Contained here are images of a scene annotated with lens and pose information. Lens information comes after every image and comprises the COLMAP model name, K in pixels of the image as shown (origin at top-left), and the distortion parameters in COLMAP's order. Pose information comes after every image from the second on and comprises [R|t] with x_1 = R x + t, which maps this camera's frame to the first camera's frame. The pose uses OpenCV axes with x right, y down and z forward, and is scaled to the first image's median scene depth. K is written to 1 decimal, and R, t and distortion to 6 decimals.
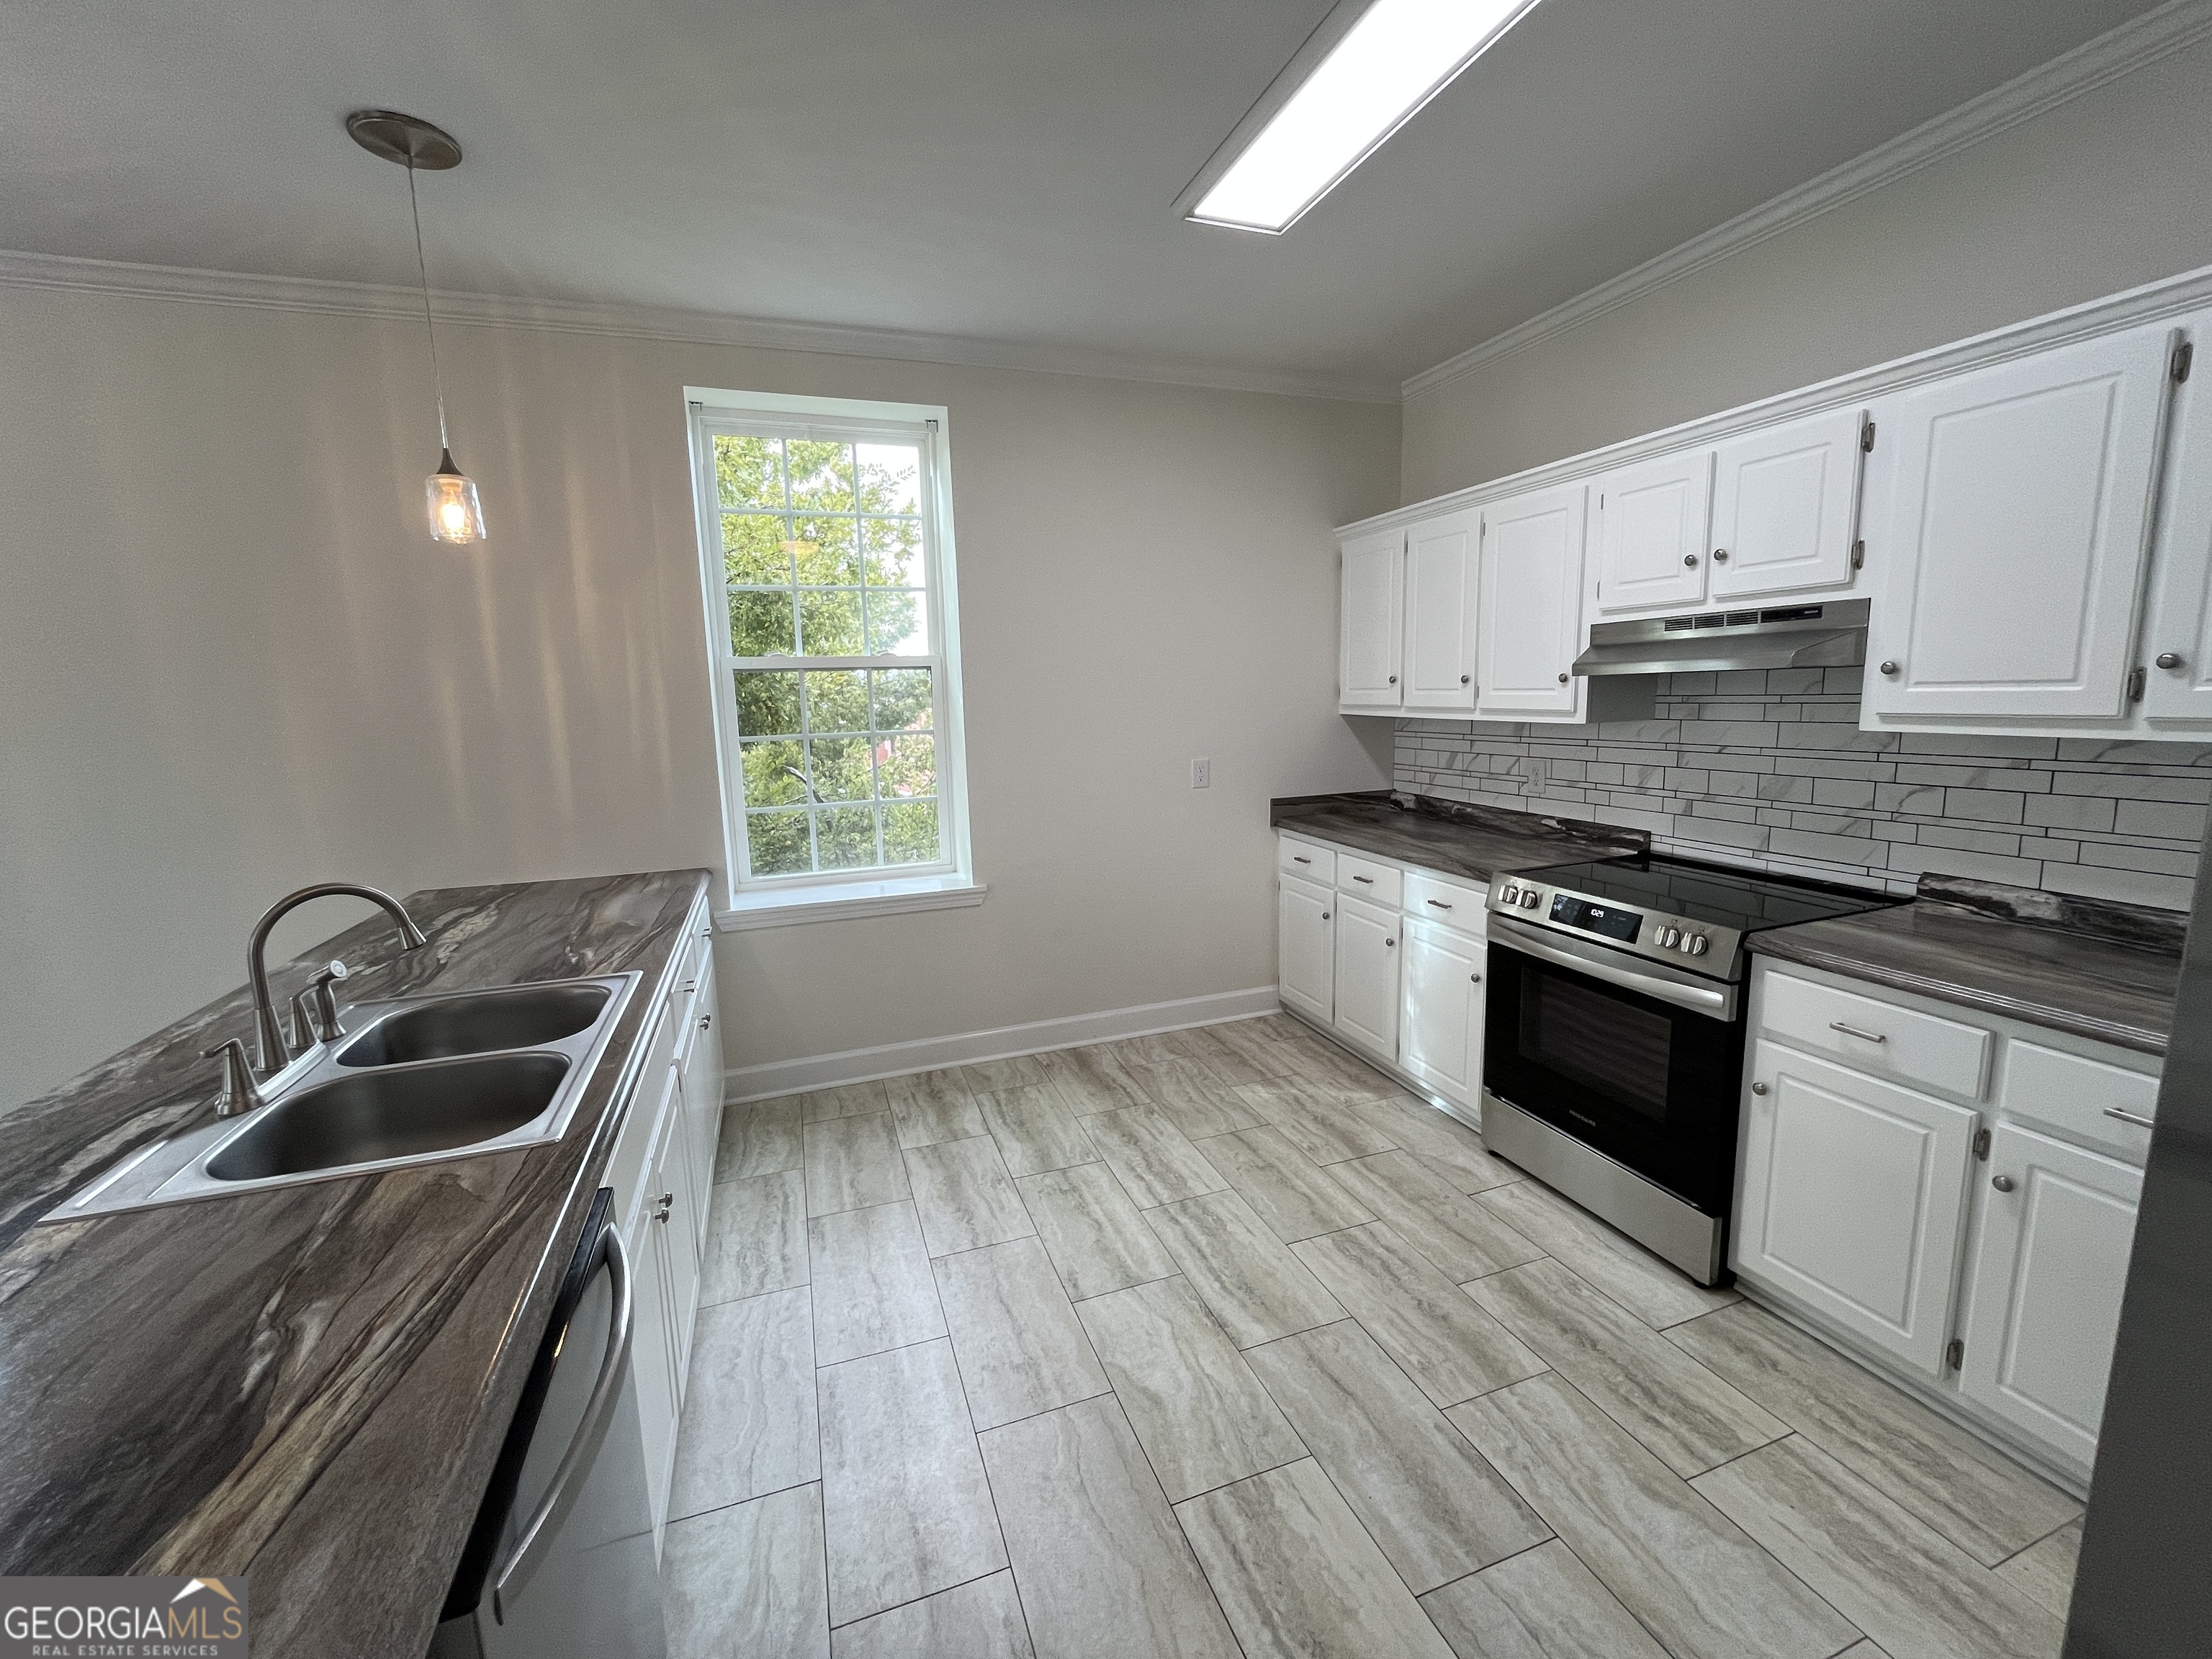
lens RADIAL K [[897.2, 0, 1099.4], [0, 897.2, 827.2], [0, 0, 1]] dist [-0.003280, -0.000111]
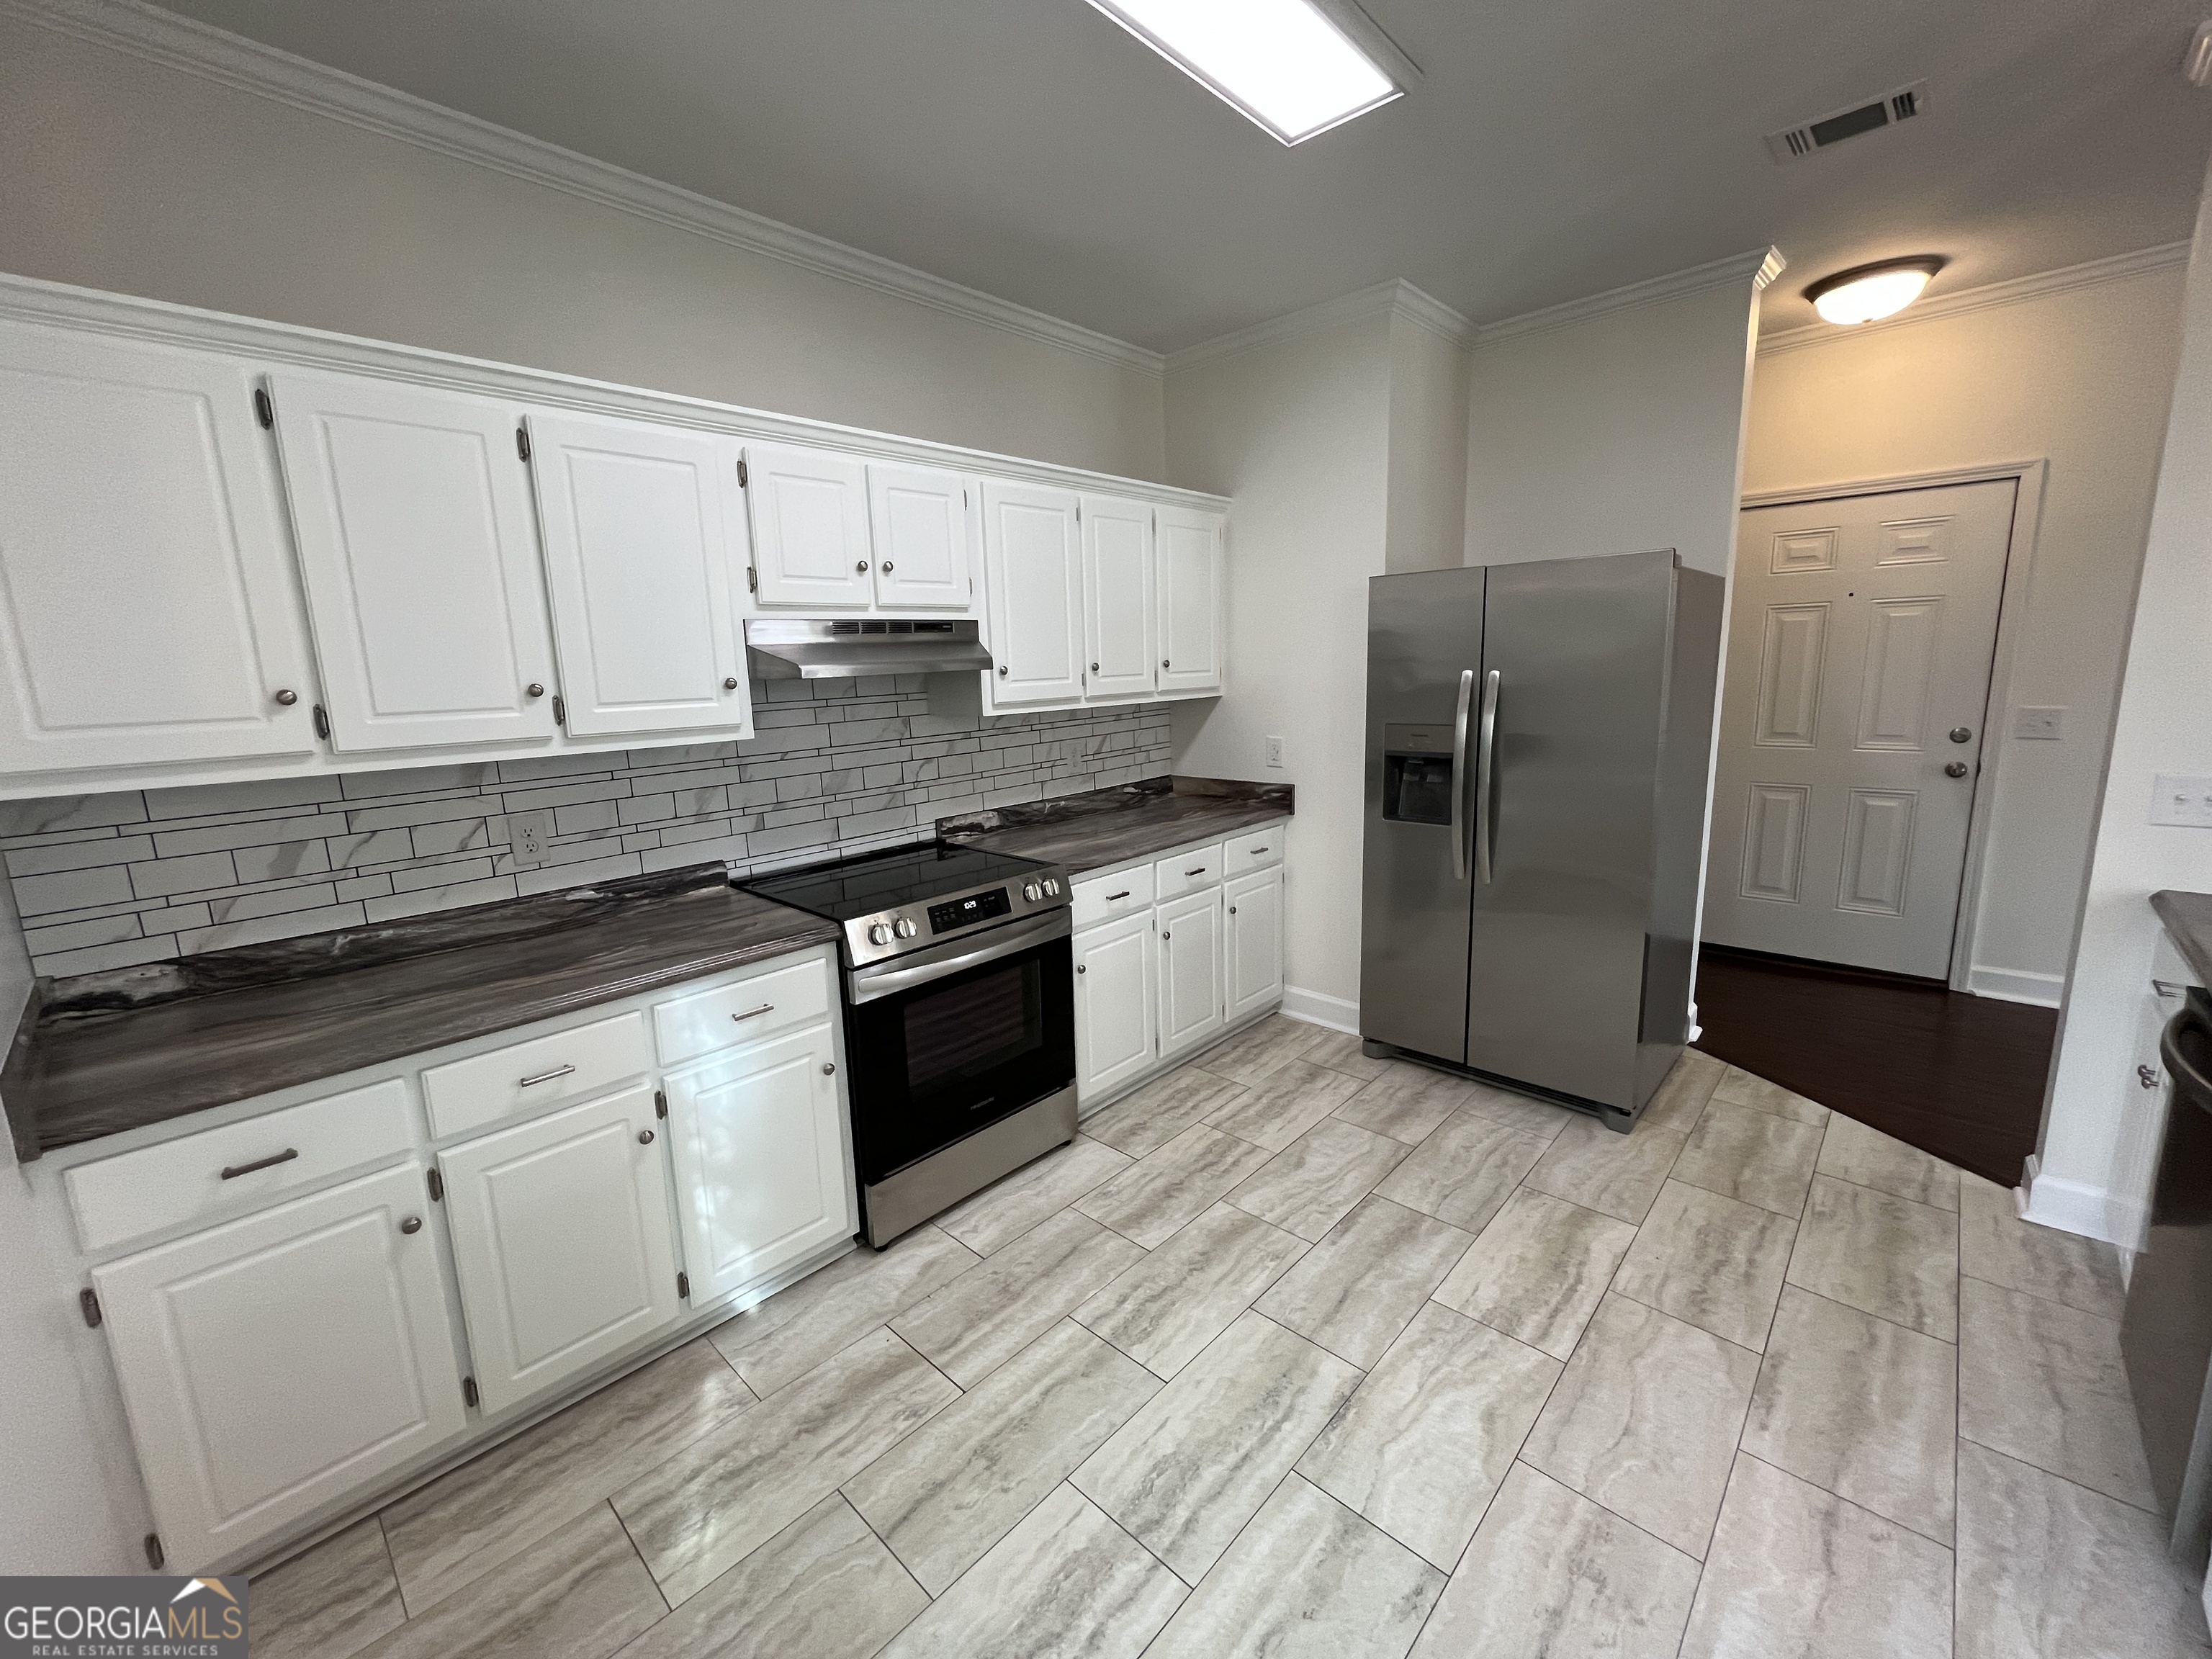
lens RADIAL K [[897.2, 0, 1099.4], [0, 897.2, 827.2], [0, 0, 1]] dist [-0.003280, -0.000111]
pose [[-0.451925, -0.119208, 0.884055, -0.403192], [0.183151, 0.957519, 0.222740, -0.188371], [-0.873052, 0.262578, -0.410893, 1.249912]]
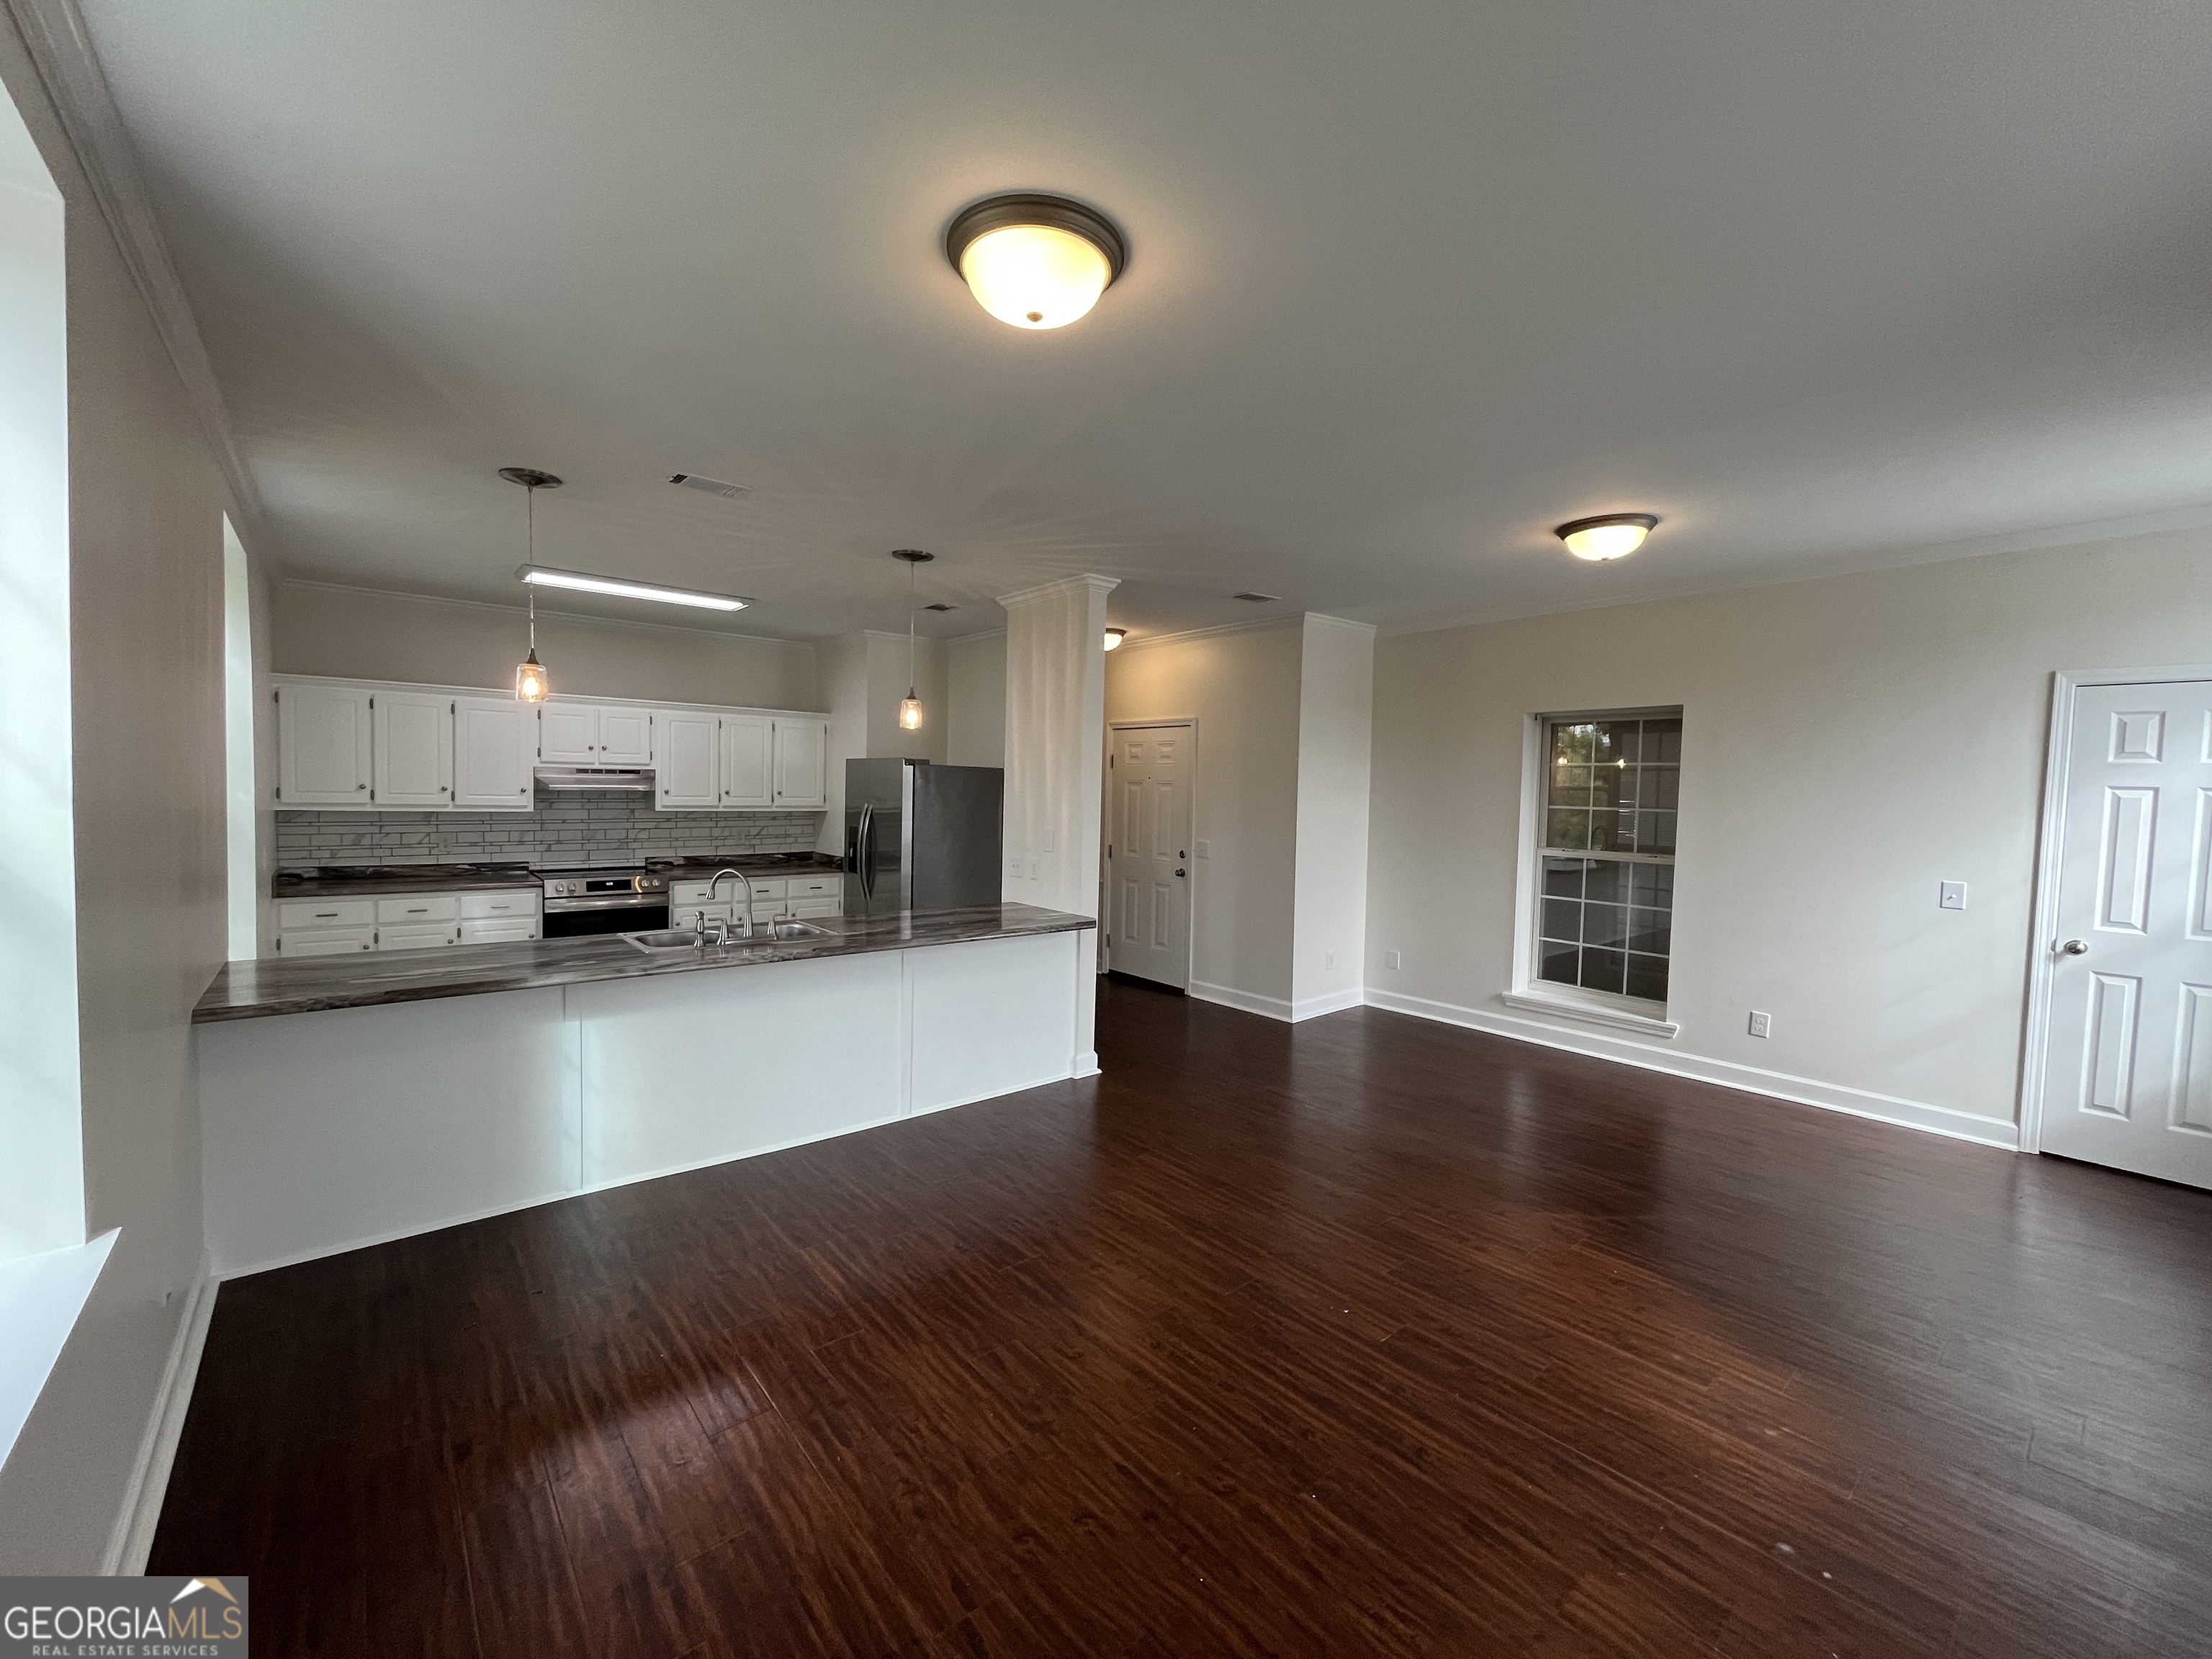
lens RADIAL K [[897.2, 0, 1099.4], [0, 897.2, 827.2], [0, 0, 1]] dist [-0.003280, -0.000111]
pose [[-0.344992, -0.024081, 0.938297, -2.272723], [0.129738, 0.988852, 0.073081, -0.067354], [-0.929596, 0.146945, -0.338022, 0.535279]]
